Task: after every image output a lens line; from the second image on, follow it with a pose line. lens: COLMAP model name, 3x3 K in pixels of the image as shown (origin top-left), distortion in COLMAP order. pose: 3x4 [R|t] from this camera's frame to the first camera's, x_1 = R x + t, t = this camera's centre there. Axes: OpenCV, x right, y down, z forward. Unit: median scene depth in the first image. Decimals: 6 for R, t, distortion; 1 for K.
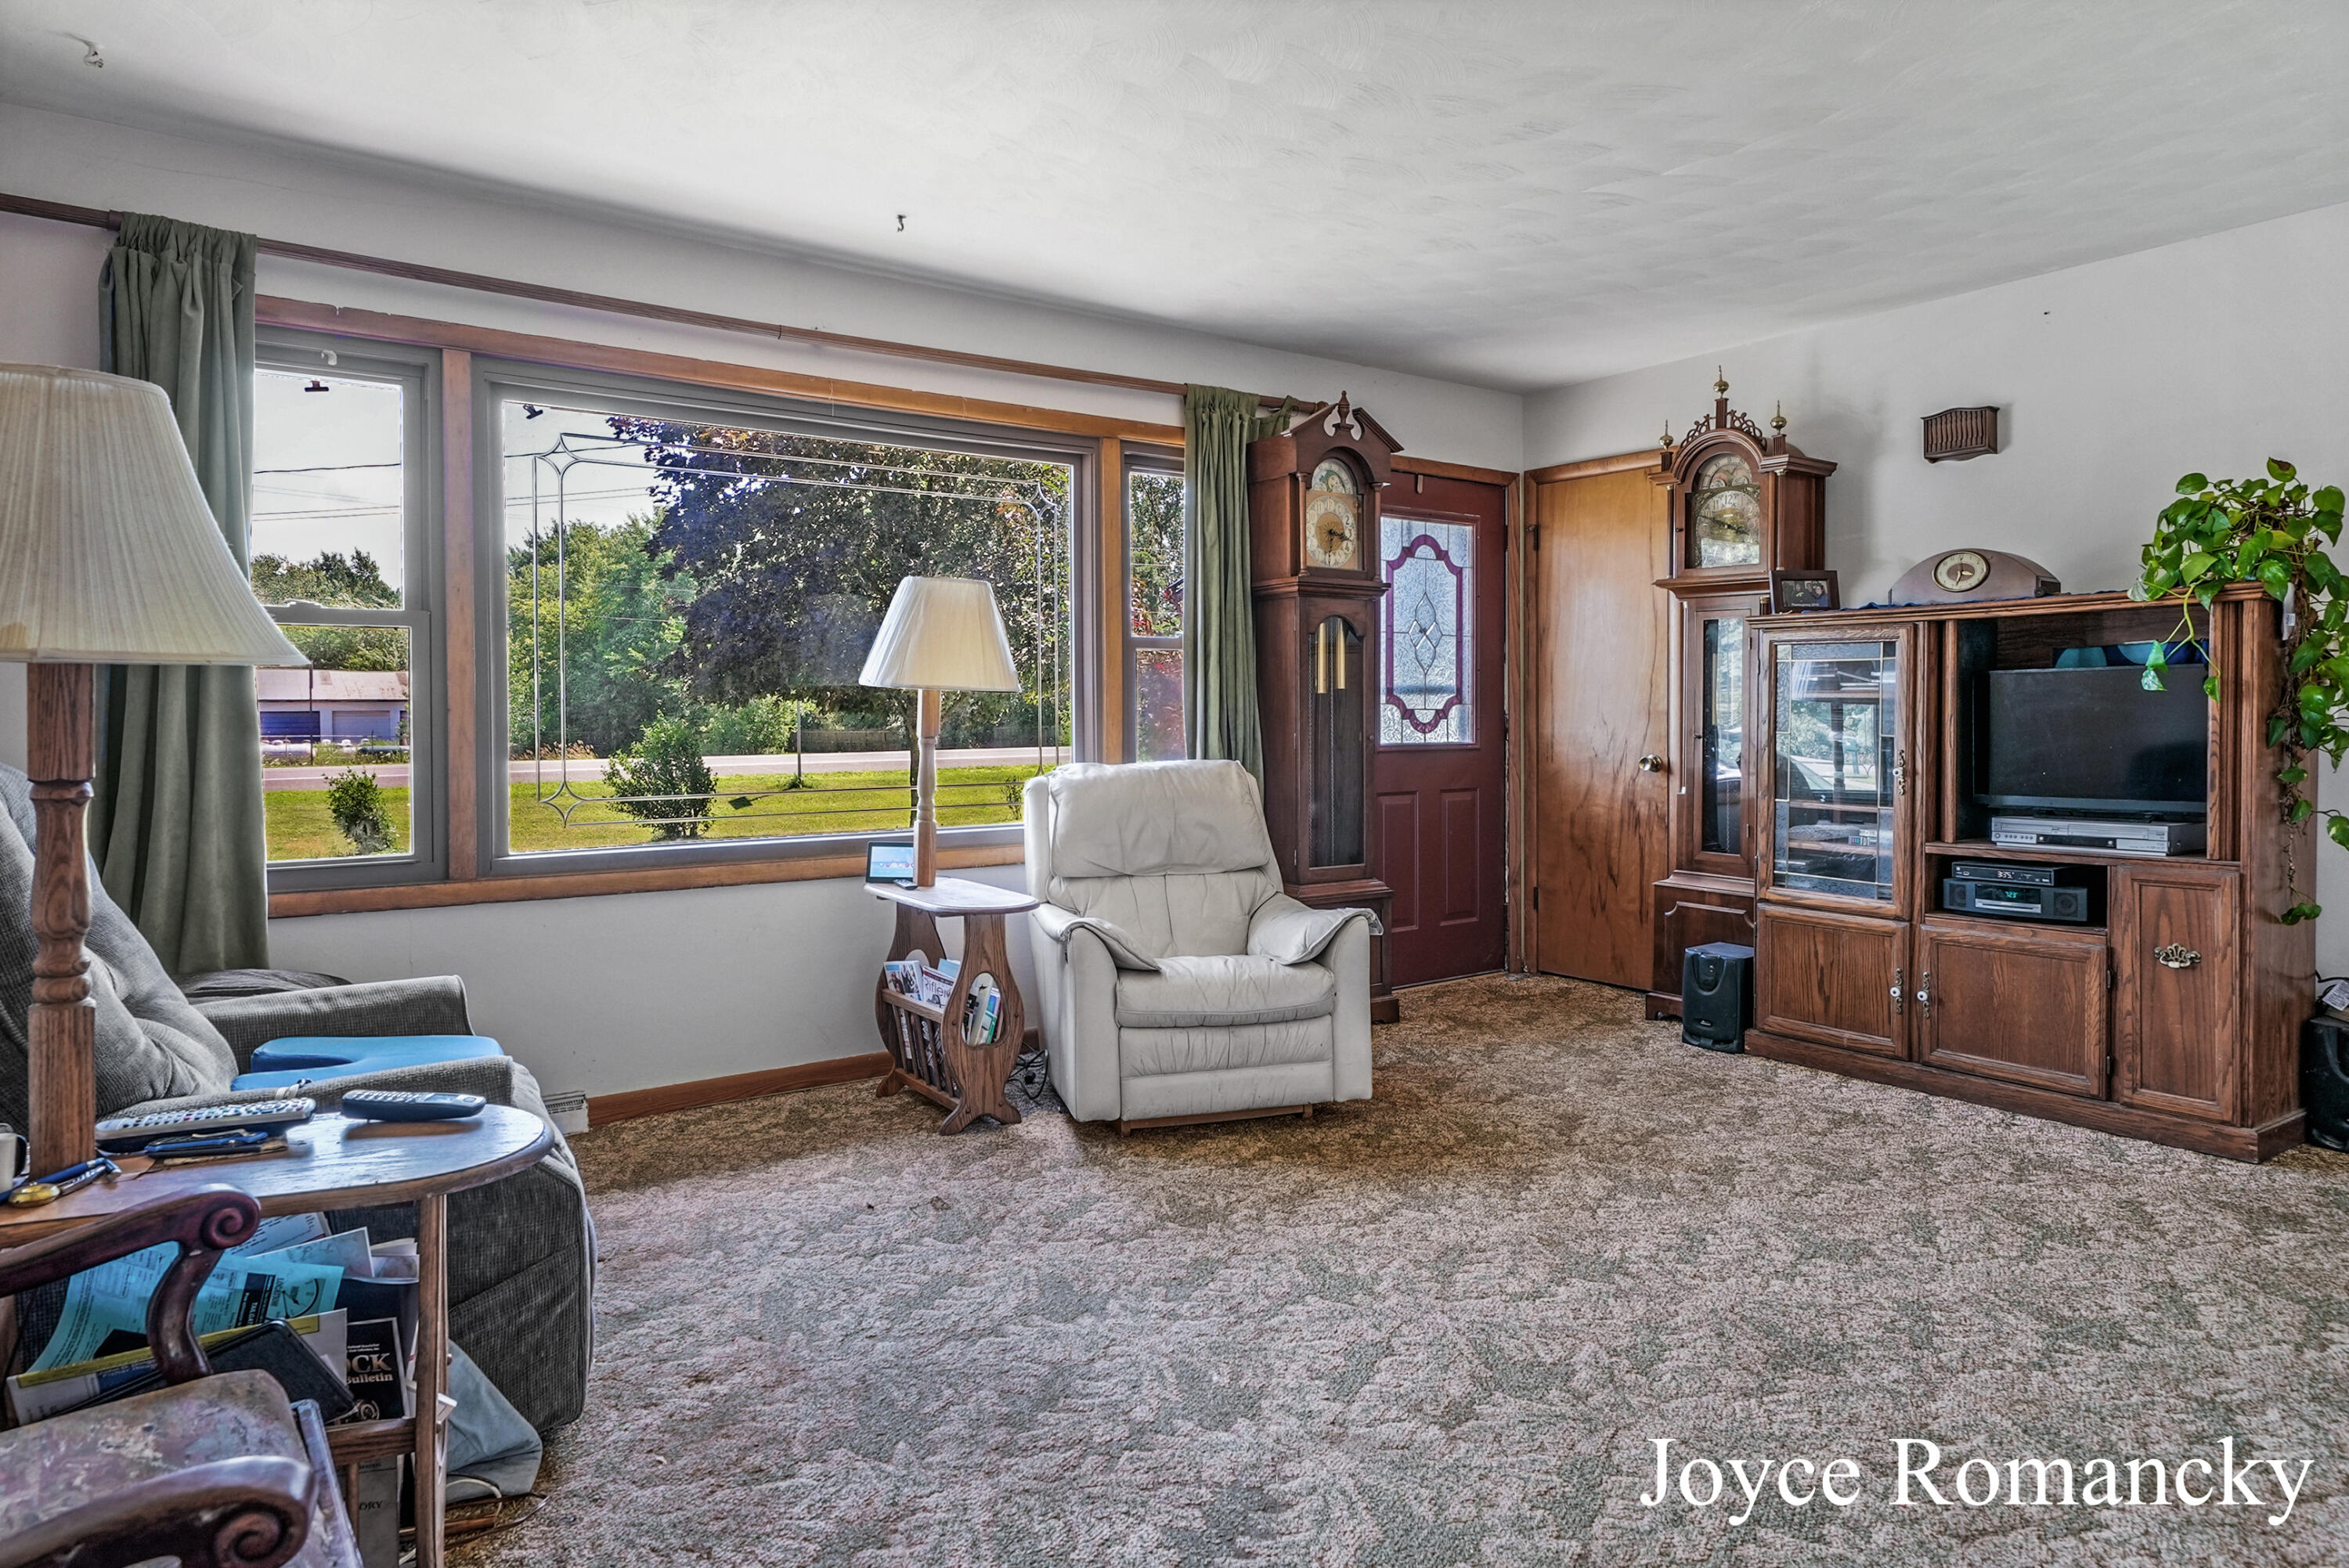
lens RADIAL K [[1424.9, 0, 1175.7], [0, 1424.9, 763.4], [0, 0, 1]] dist [-0.006376, -0.000322]
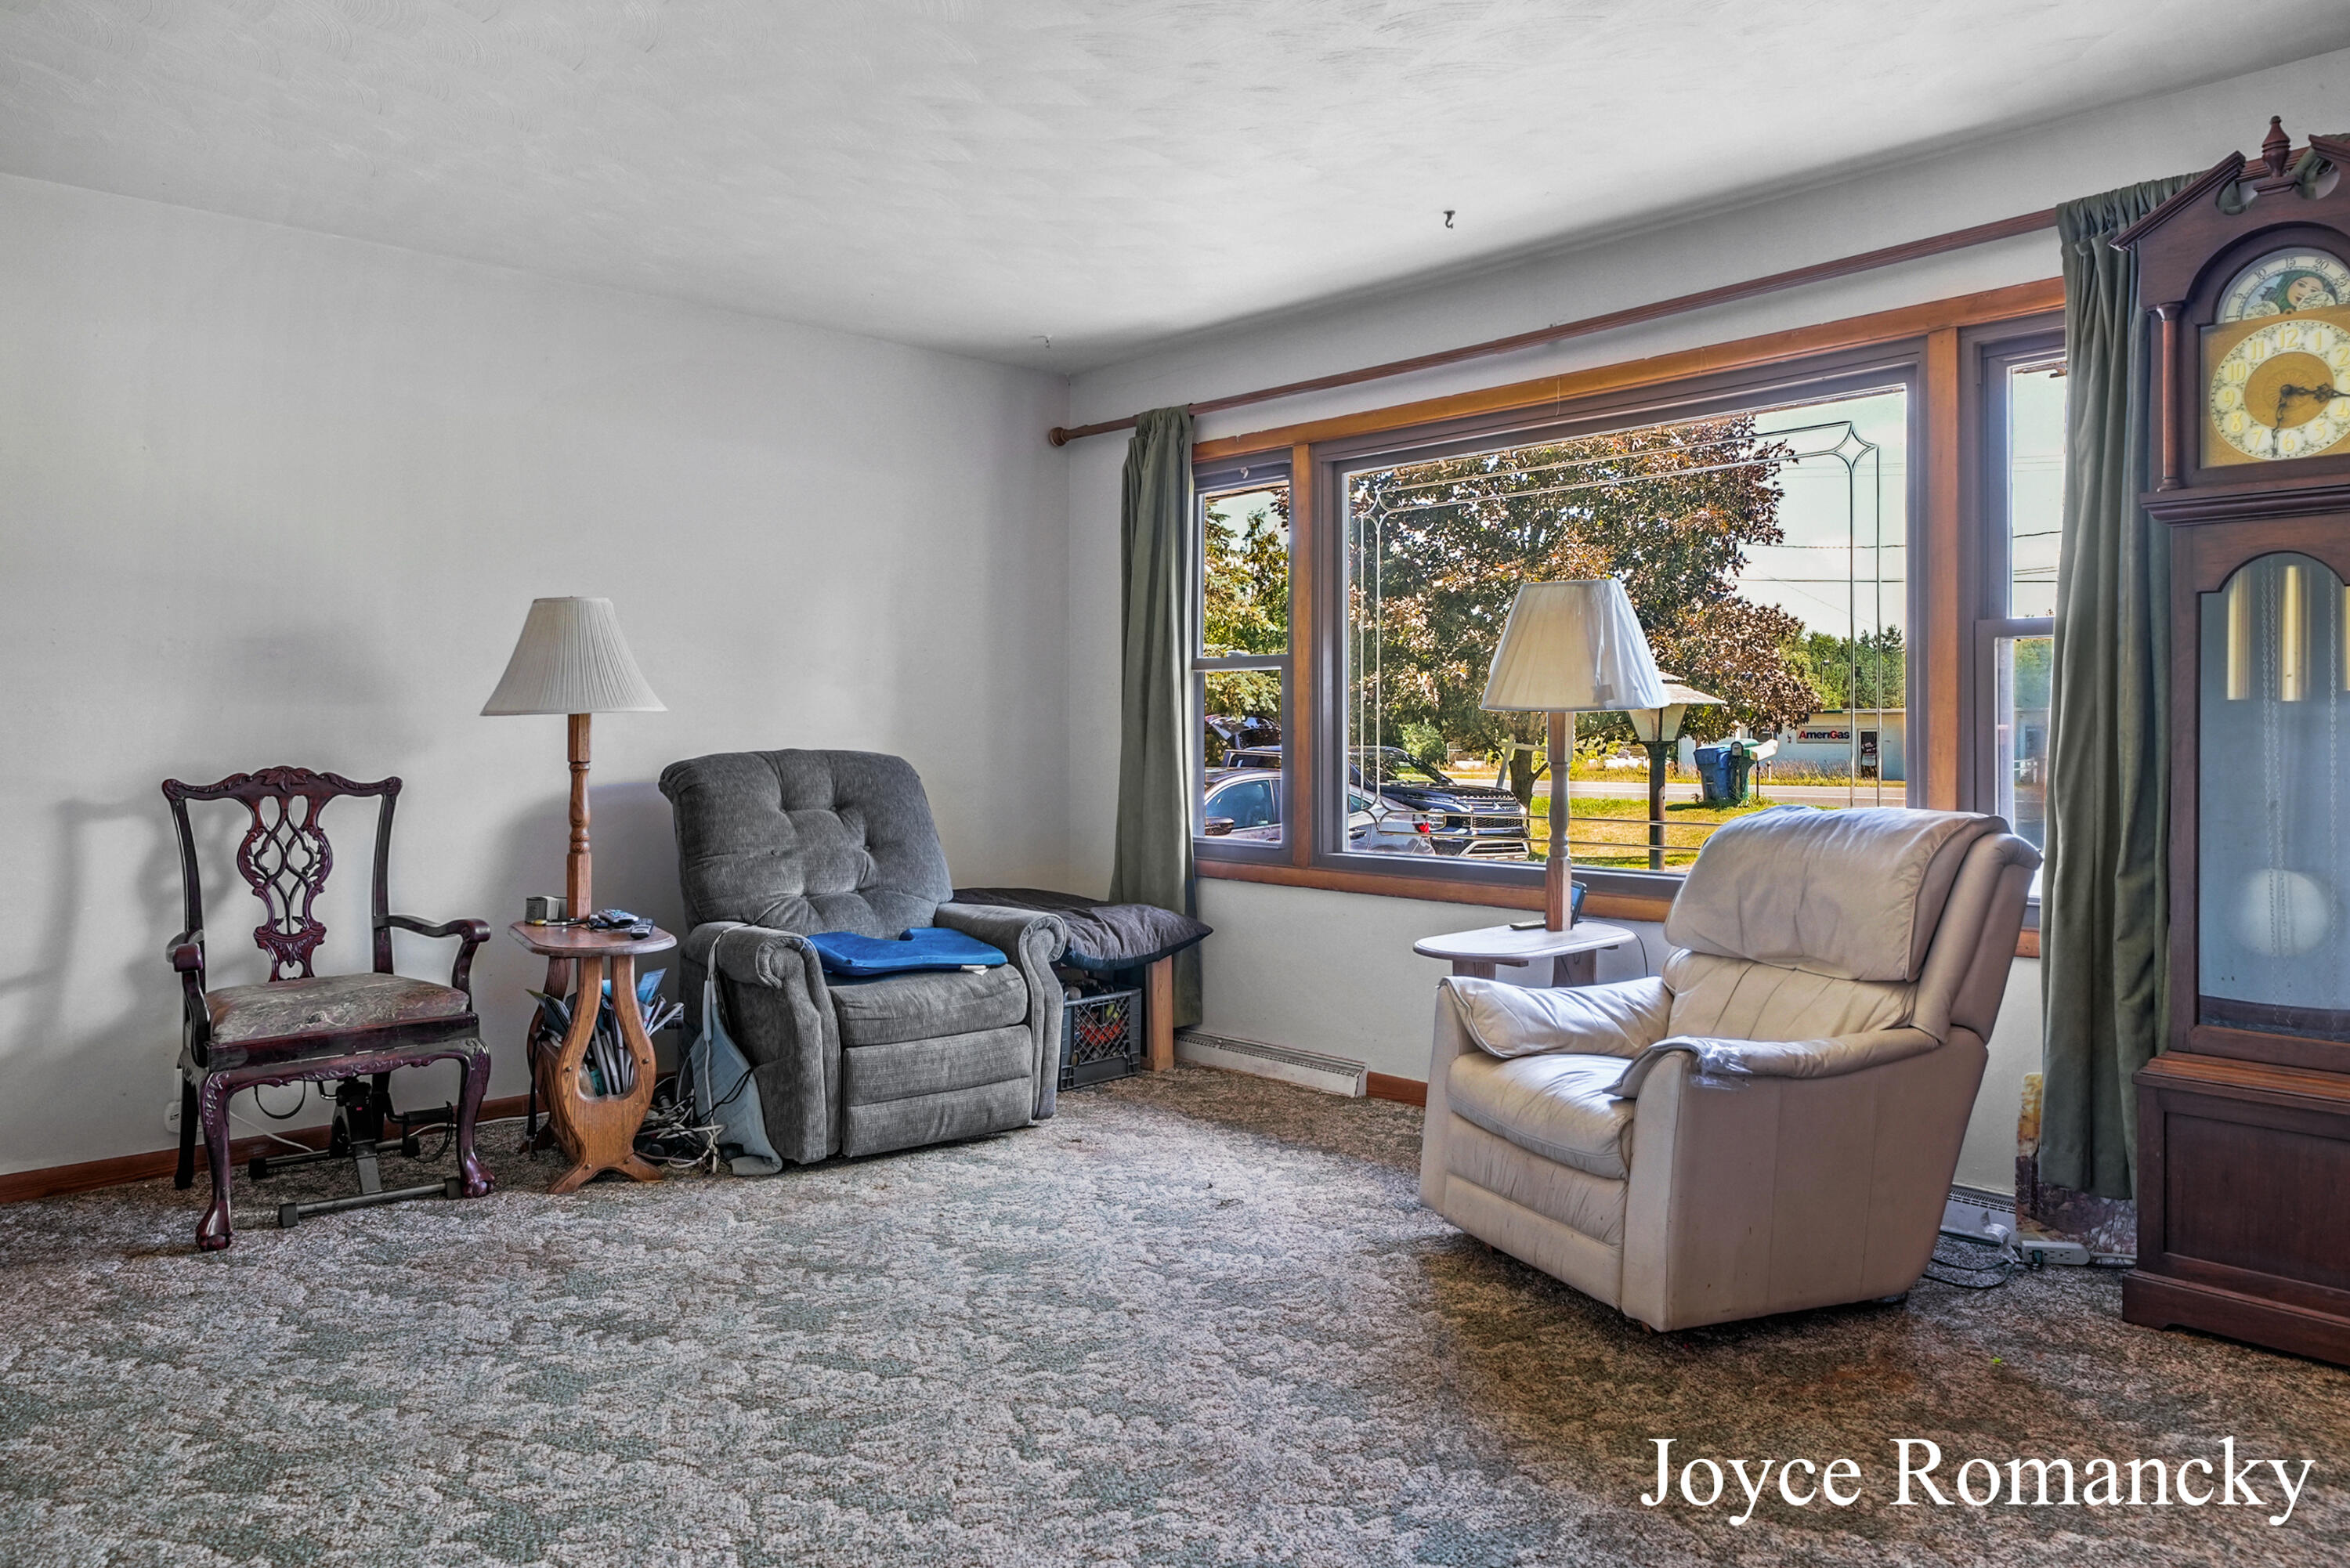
lens RADIAL K [[1604.9, 0, 1175.1], [0, 1604.9, 776.1], [0, 0, 1]] dist [0.012337, 0.004859]
pose [[0.108796, 0.034596, -0.993462, 1.045844], [-0.030690, 0.999035, 0.031429, -0.045995], [0.993590, 0.027070, 0.109753, 0.857998]]
